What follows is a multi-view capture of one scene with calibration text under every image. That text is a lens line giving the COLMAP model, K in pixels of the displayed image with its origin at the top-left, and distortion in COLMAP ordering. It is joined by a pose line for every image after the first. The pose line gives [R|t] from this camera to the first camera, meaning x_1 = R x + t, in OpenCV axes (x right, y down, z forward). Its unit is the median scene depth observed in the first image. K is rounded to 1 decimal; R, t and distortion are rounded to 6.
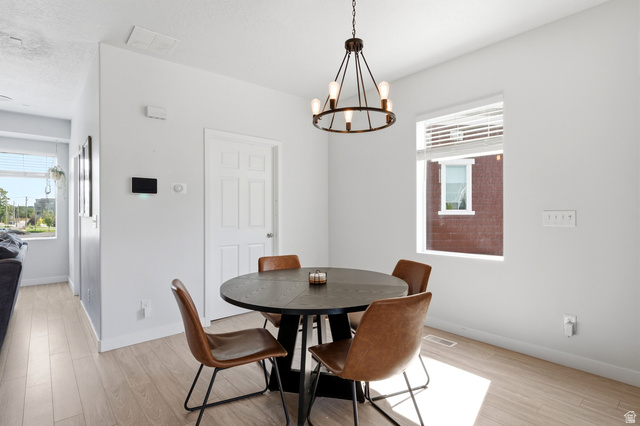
lens RADIAL K [[324.4, 0, 320.5], [0, 324.4, 212.1], [0, 0, 1]] dist [0.001648, 0.000031]
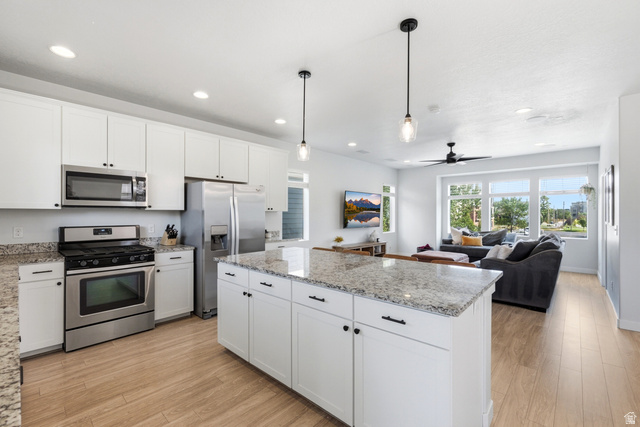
lens RADIAL K [[278.2, 0, 320.0], [0, 278.2, 213.1], [0, 0, 1]] dist [-0.000147, -0.000122]
pose [[0.115237, 0.001155, -0.993337, 0.181063], [-0.003301, 0.999994, 0.000779, -0.022615], [0.993332, 0.003189, 0.115241, -0.204200]]
